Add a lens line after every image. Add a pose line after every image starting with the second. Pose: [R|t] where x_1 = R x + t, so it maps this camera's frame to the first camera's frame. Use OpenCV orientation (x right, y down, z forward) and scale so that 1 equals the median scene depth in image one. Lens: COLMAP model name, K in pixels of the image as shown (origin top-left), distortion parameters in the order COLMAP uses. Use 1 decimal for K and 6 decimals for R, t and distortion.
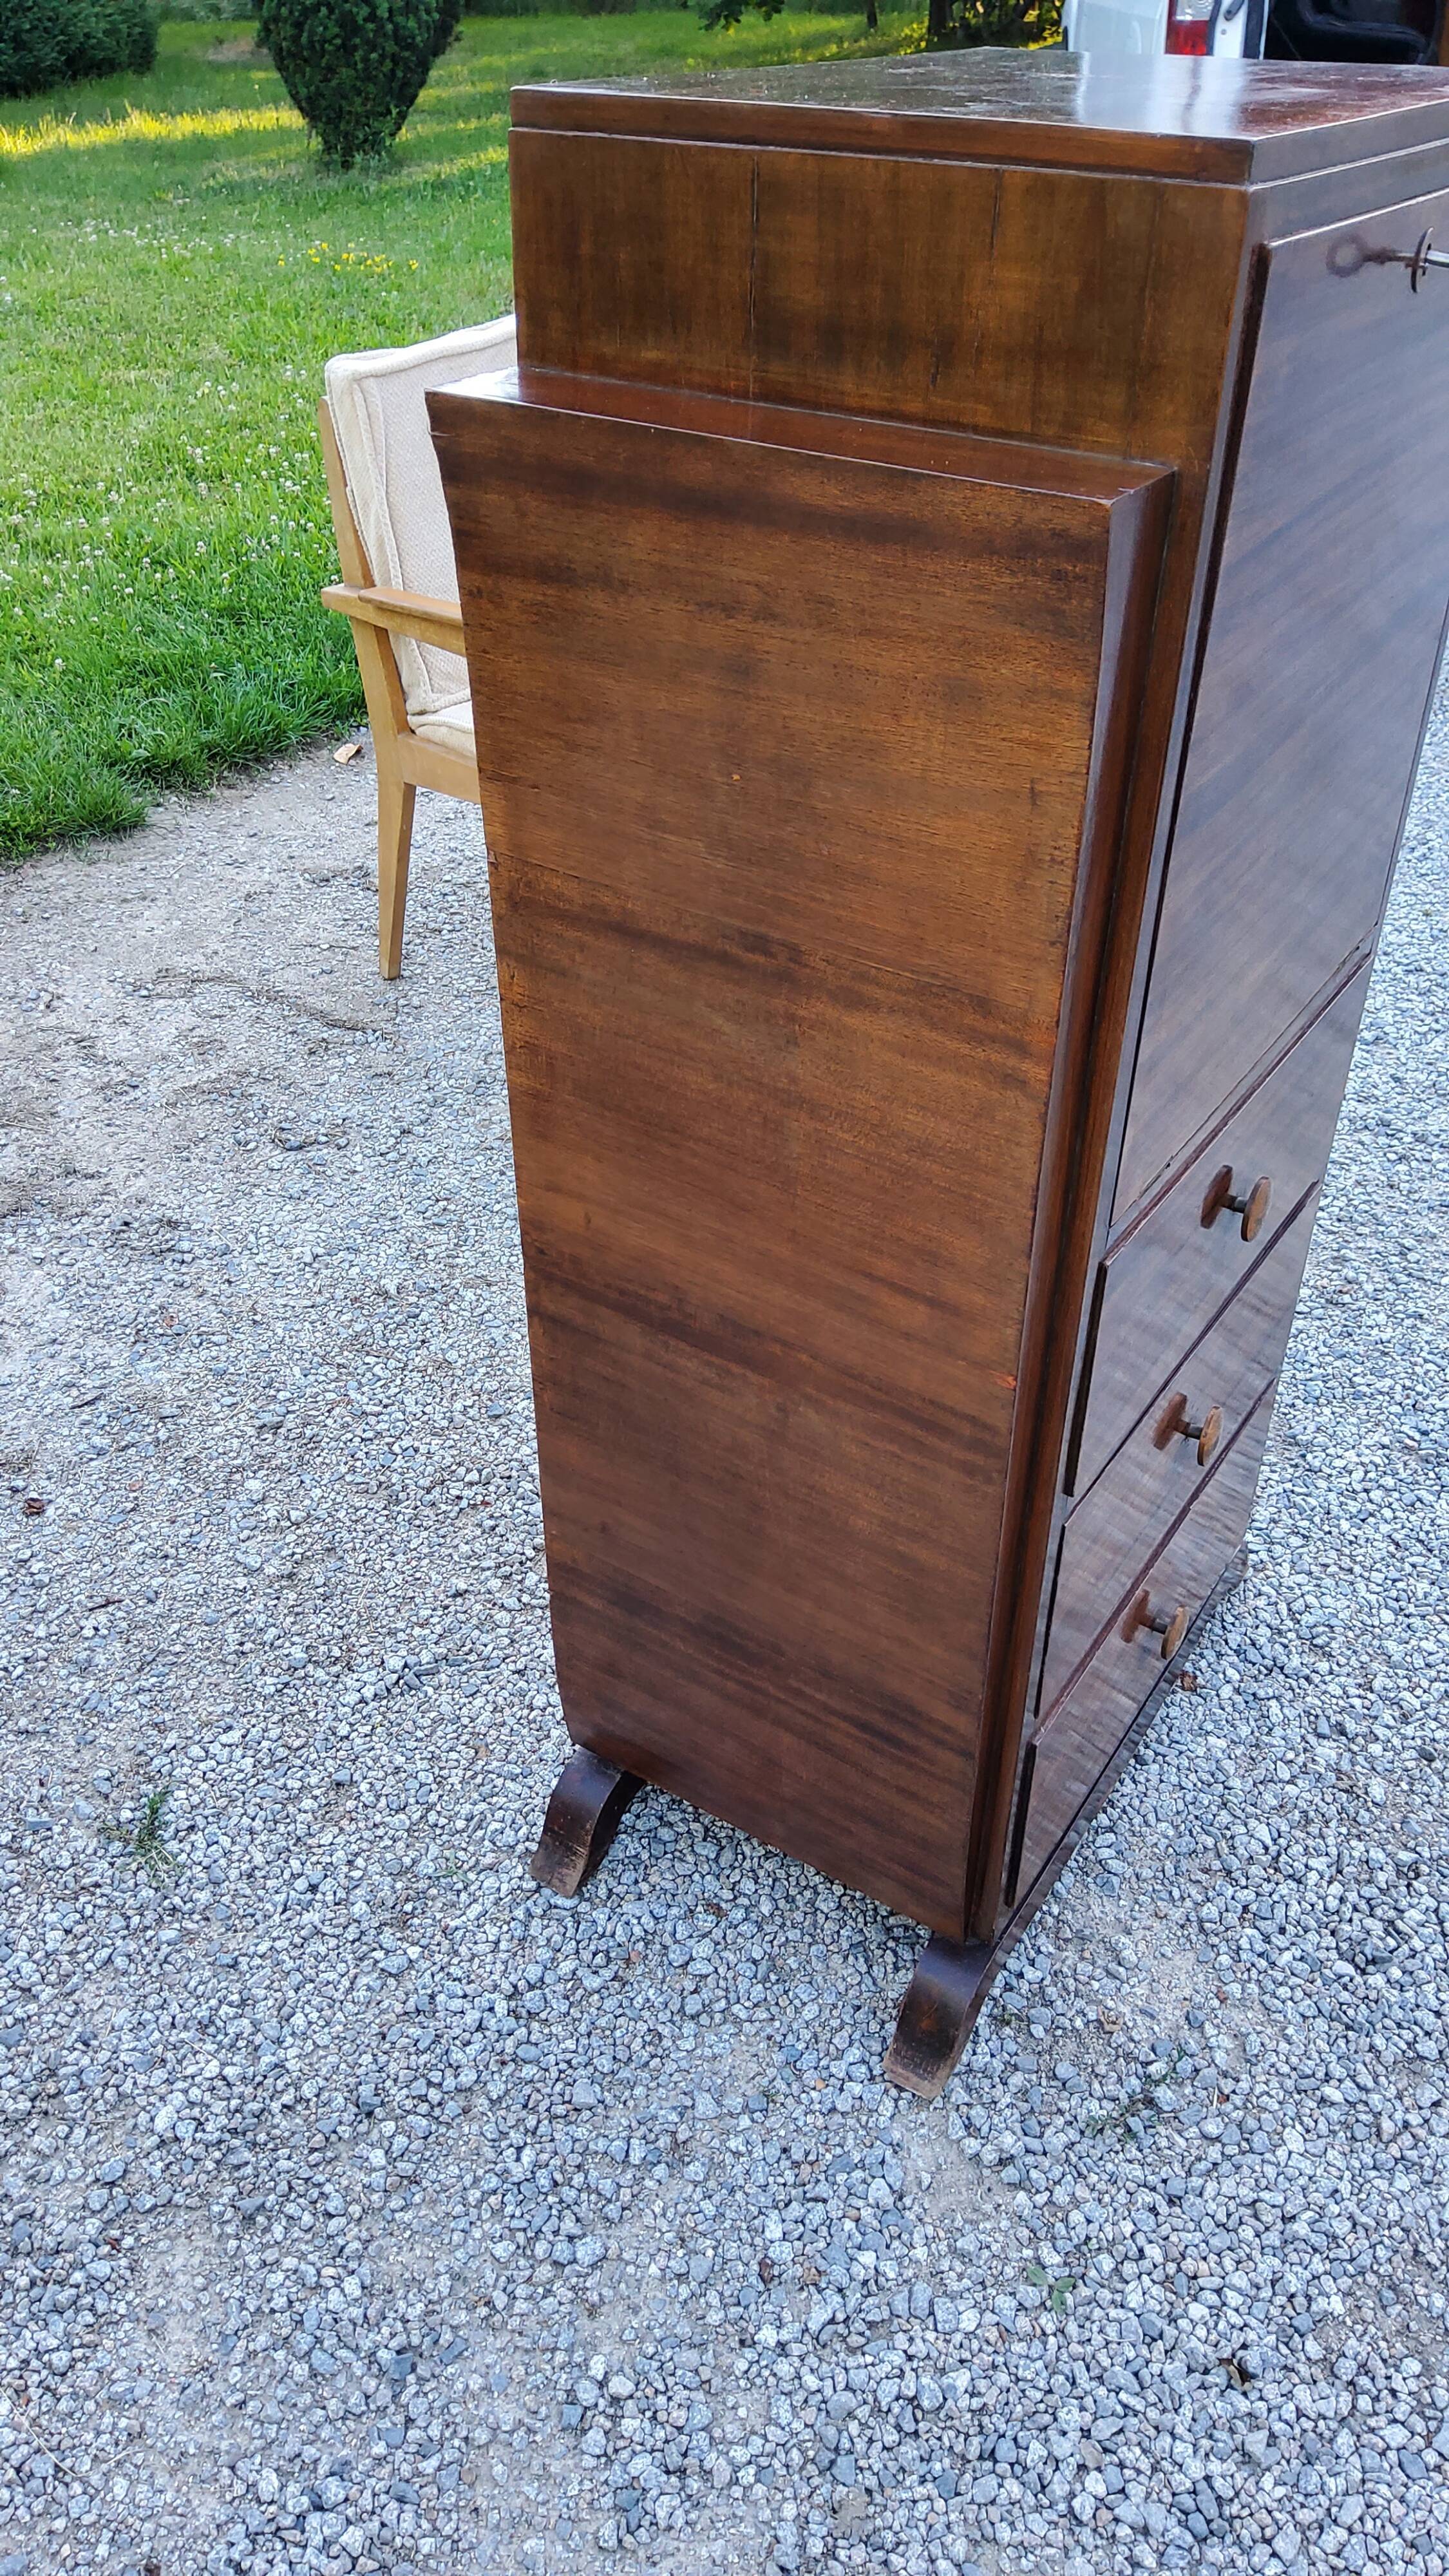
lens RADIAL K [[1895.4, 0, 715.1], [0, 1895.4, 1286.4], [0, 0, 1]] dist [0.070134, -0.101679]
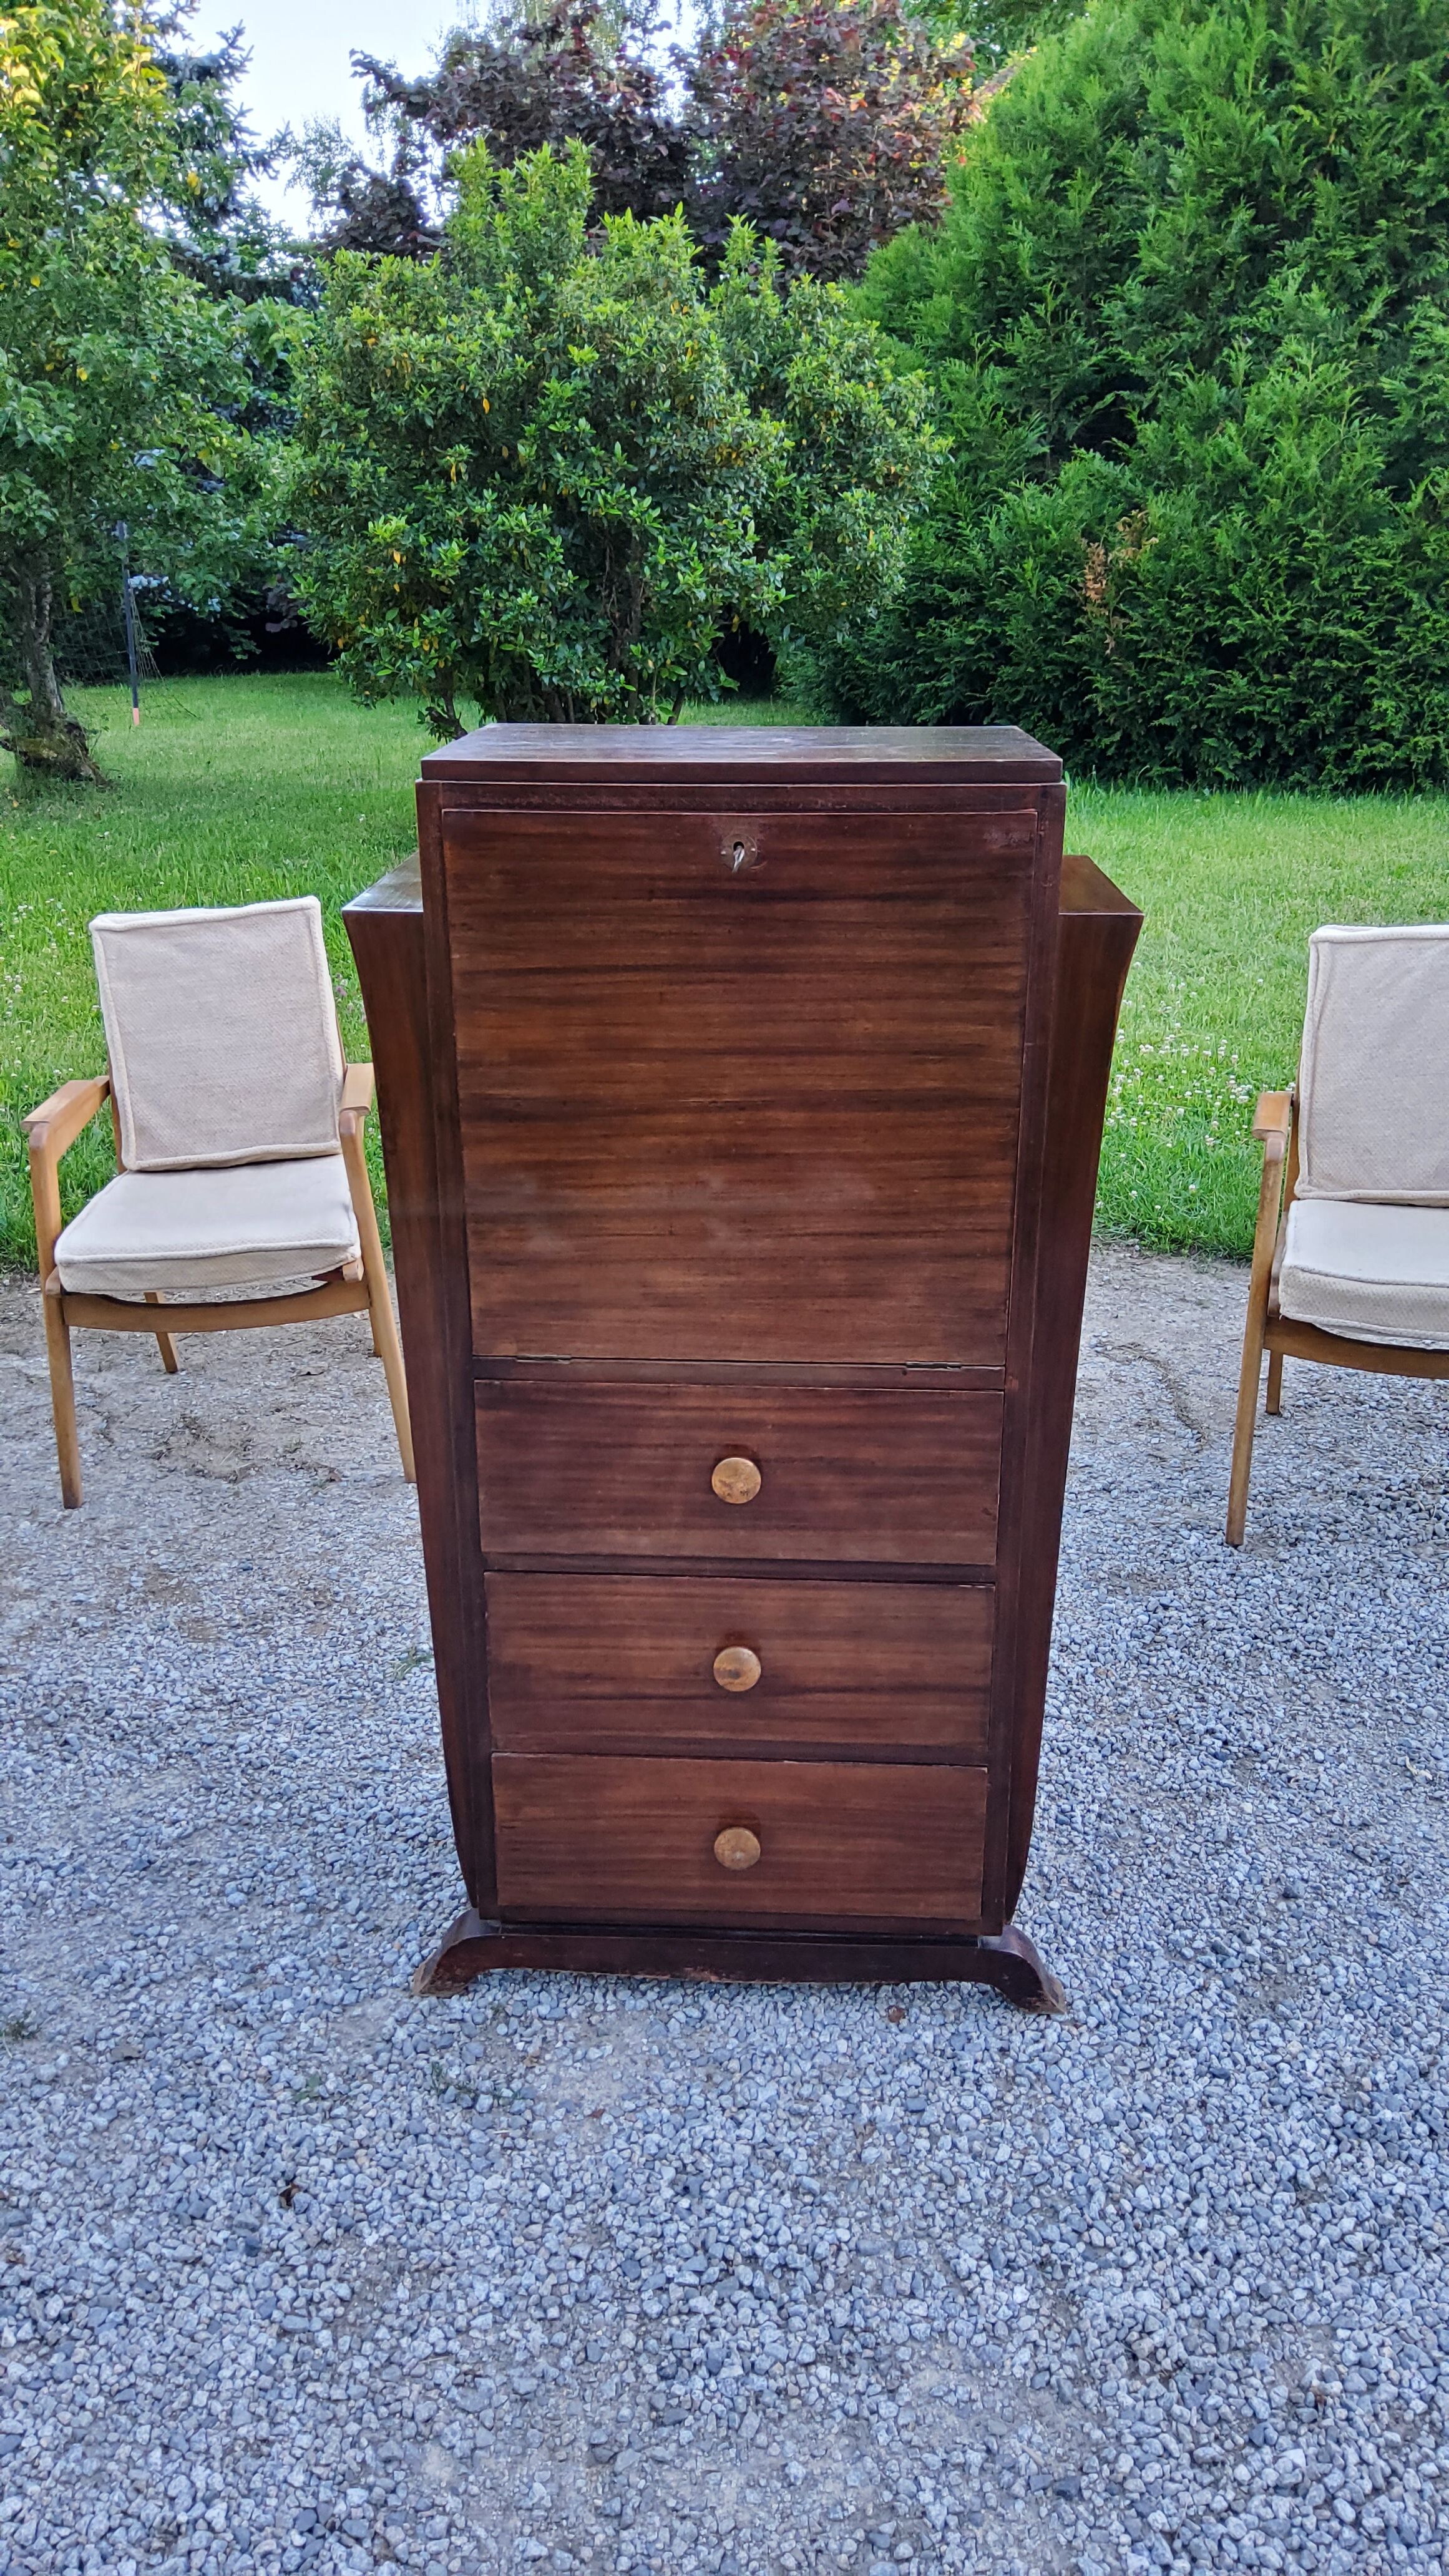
lens RADIAL K [[1863.5, 0, 748.9], [0, 1863.5, 1294.4], [0, 0, 1]] dist [0.105312, -0.172191]
pose [[0.516618, 0.299794, -0.802016, 1.221433], [-0.497107, 0.867680, 0.004128, -0.153132], [0.697130, 0.396555, 0.597288, 0.140421]]
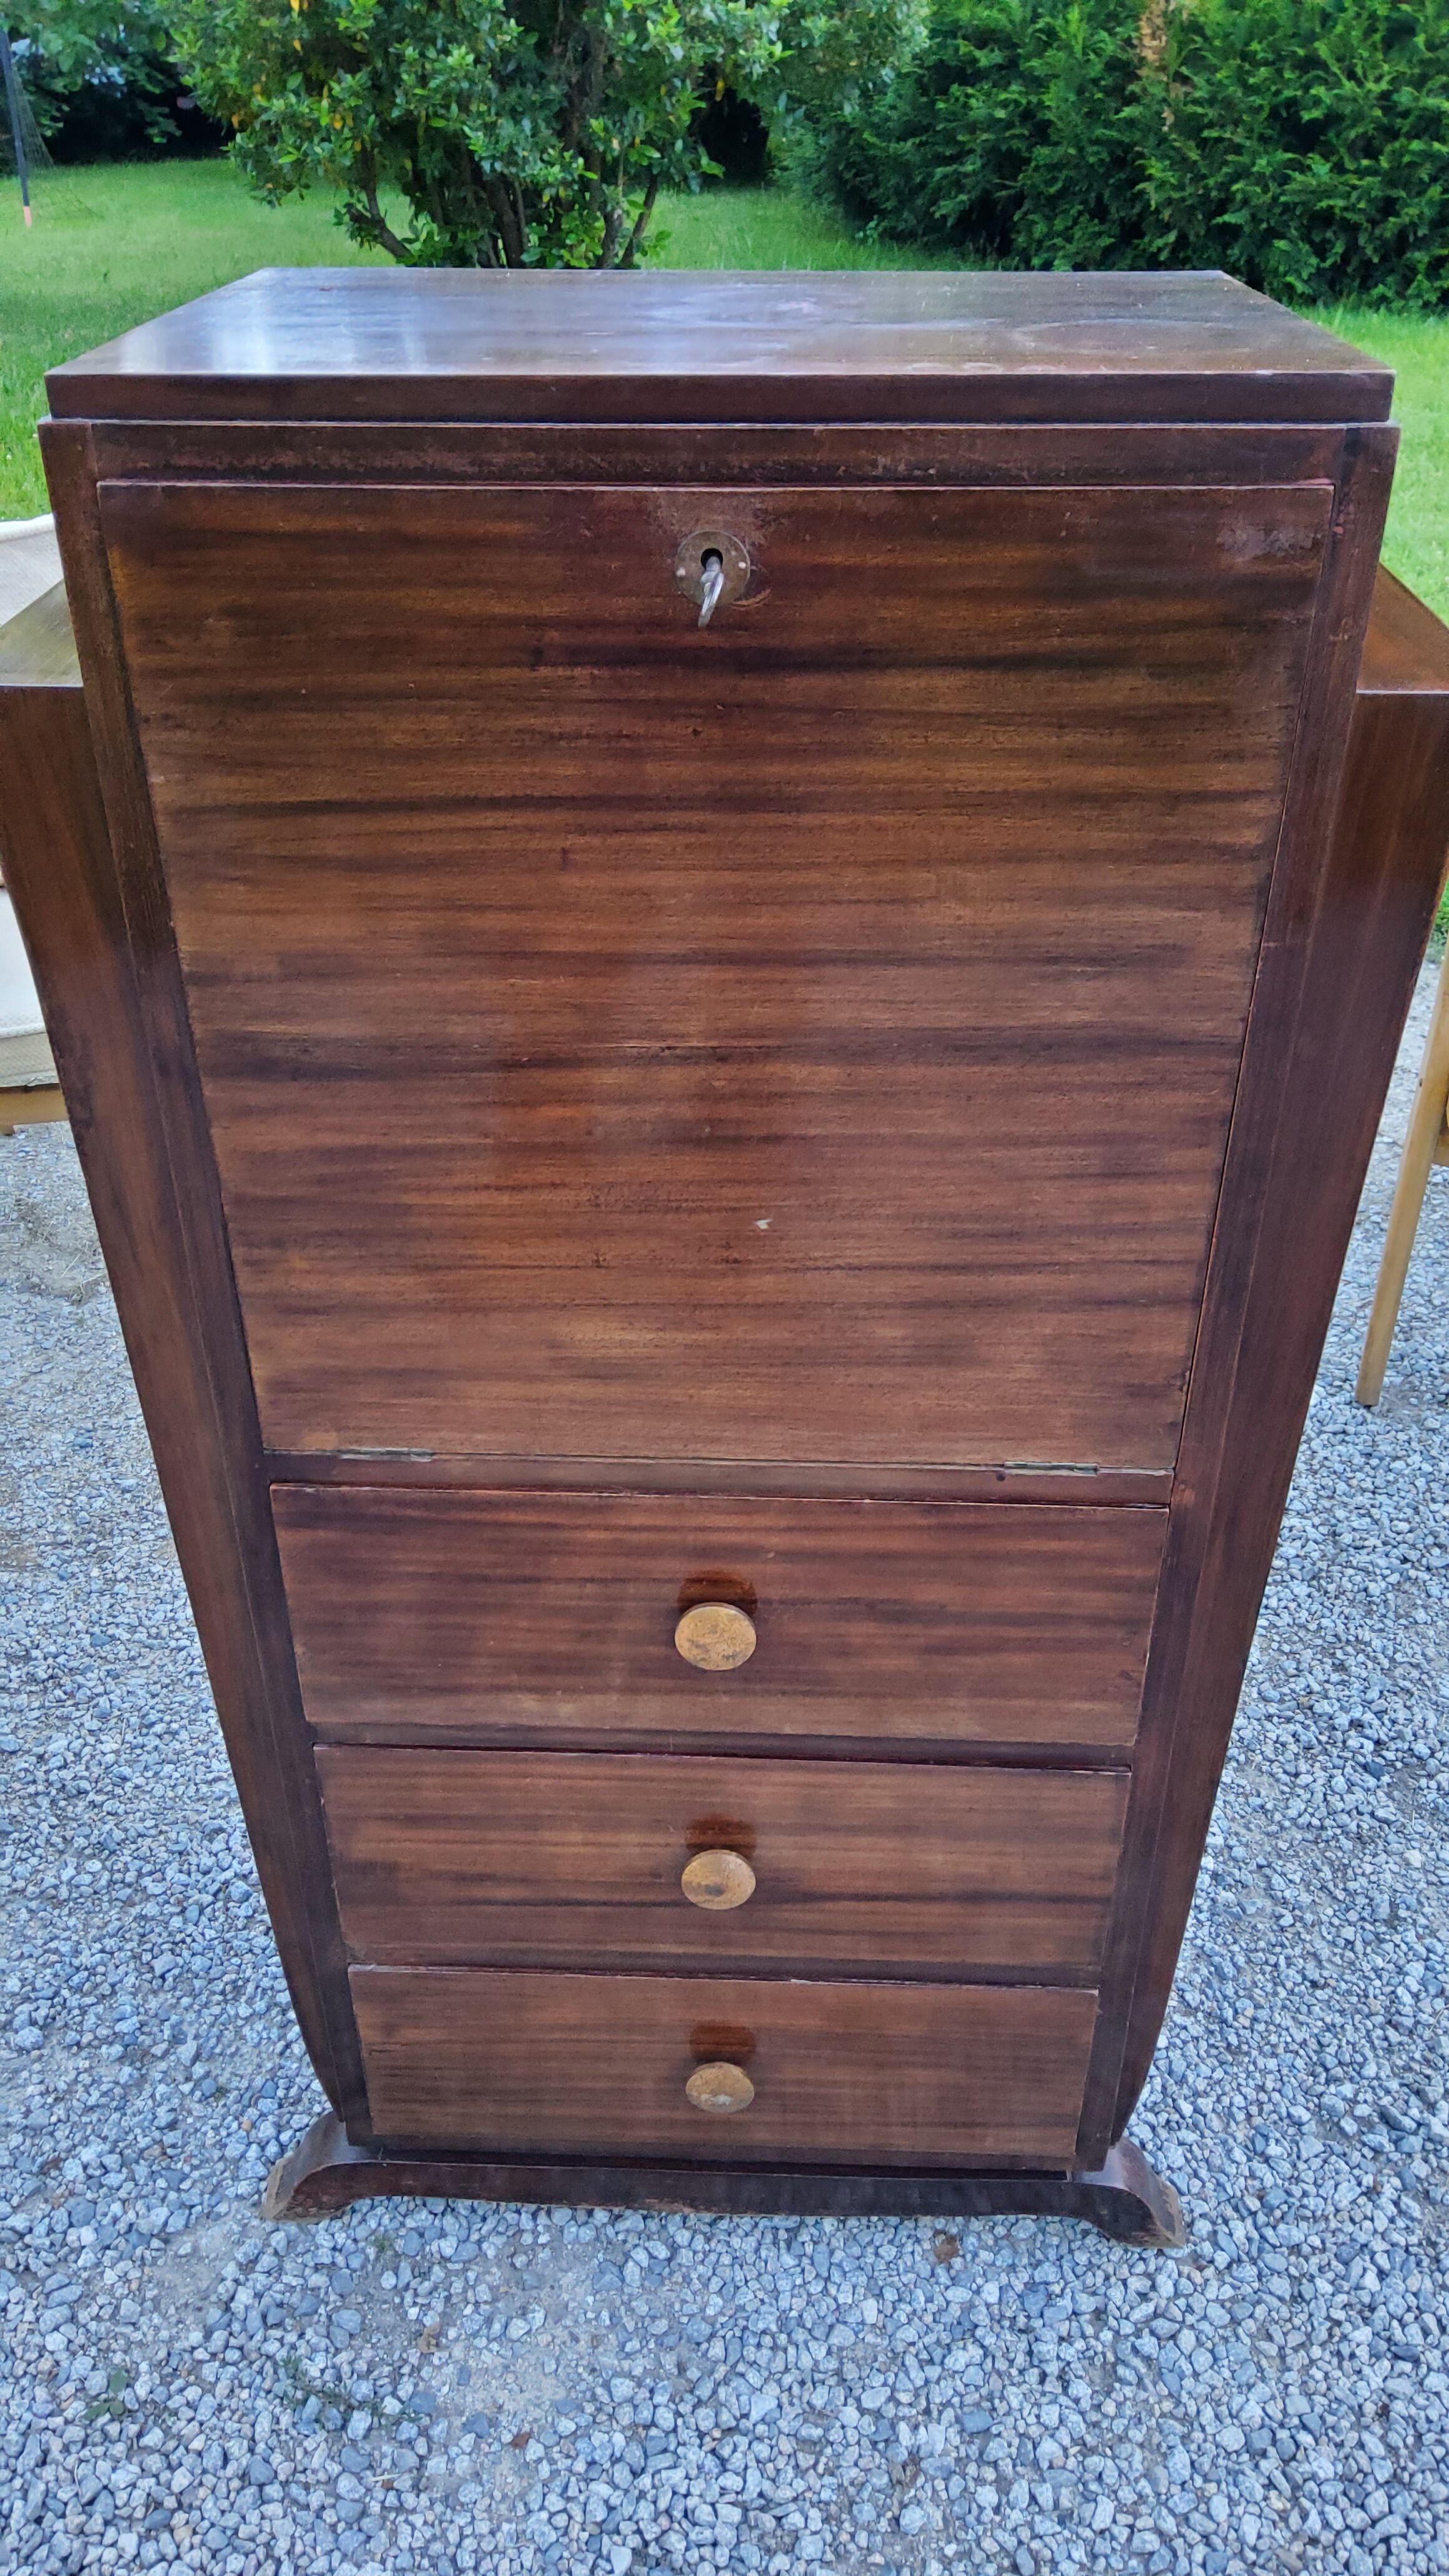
lens RADIAL K [[1908.4, 0, 741.2], [0, 1908.4, 1281.6], [0, 0, 1]] dist [0.037582, -0.059904]
pose [[0.518347, 0.460329, -0.720703, 0.752684], [-0.494498, 0.848919, 0.186569, -0.305745], [0.697702, 0.259678, 0.667667, 0.383381]]
